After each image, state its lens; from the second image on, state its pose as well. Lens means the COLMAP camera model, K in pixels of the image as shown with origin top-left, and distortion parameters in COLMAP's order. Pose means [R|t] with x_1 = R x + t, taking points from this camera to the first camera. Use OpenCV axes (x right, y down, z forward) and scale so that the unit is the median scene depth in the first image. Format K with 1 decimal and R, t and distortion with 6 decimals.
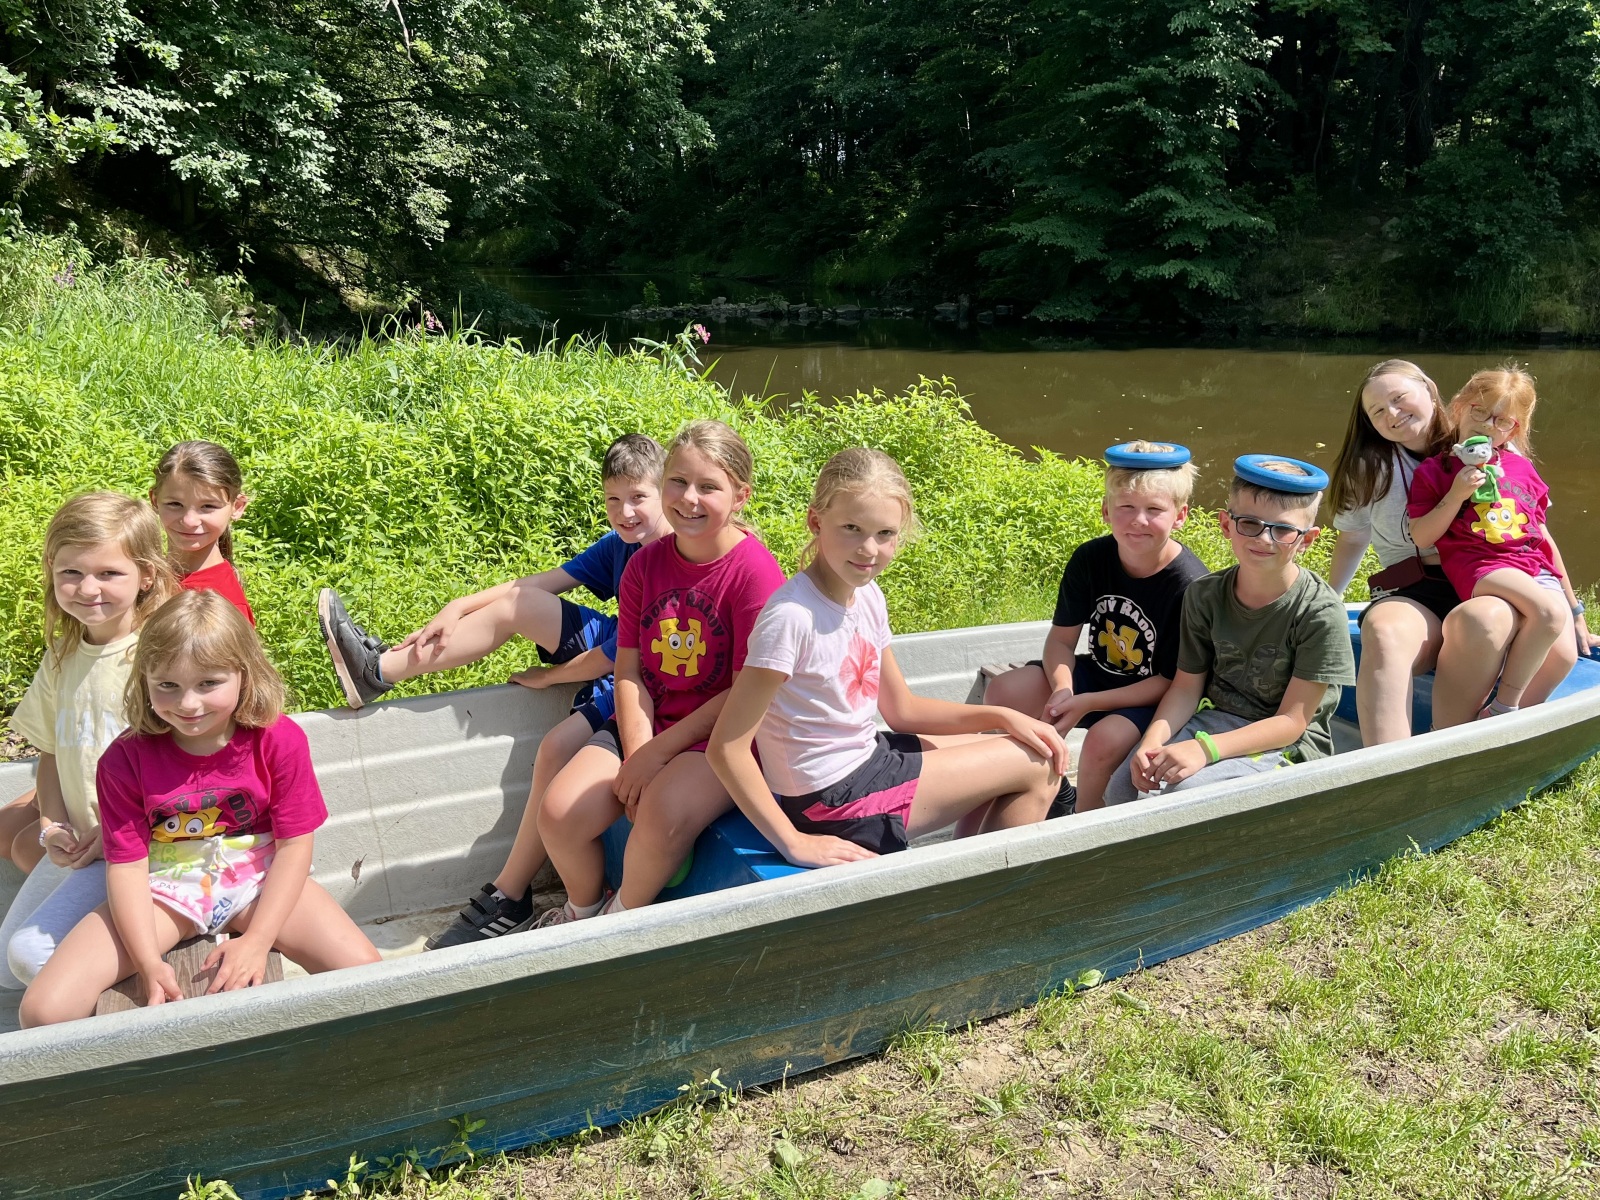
lens RADIAL K [[1227.4, 0, 849.4], [0, 1227.4, 639.0], [0, 0, 1]] dist [0.049160, -0.038139]
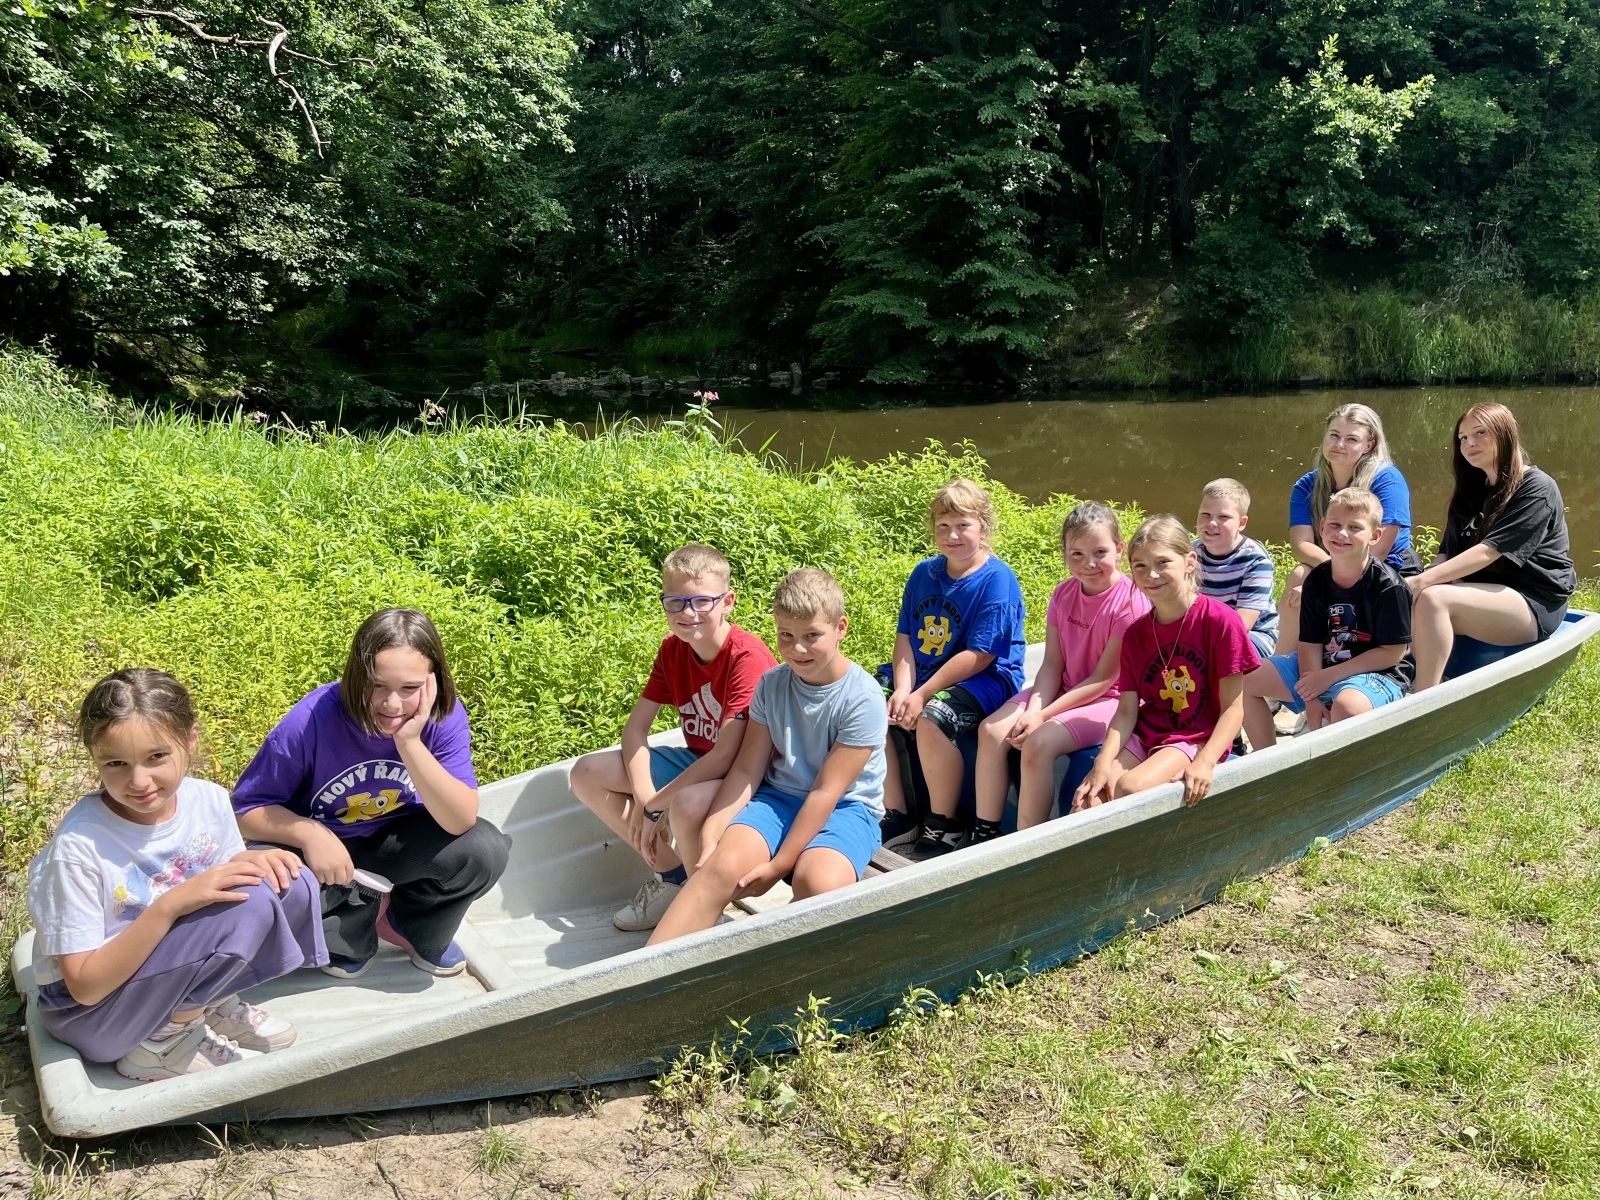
lens RADIAL K [[1227.4, 0, 872.4], [0, 1227.4, 652.5], [0, 0, 1]] dist [0.049160, -0.038139]
pose [[0.979910, -0.075793, 0.184477, -0.088909], [0.082831, 0.996089, -0.030741, 0.007576], [-0.181426, 0.045403, 0.982356, -0.051190]]
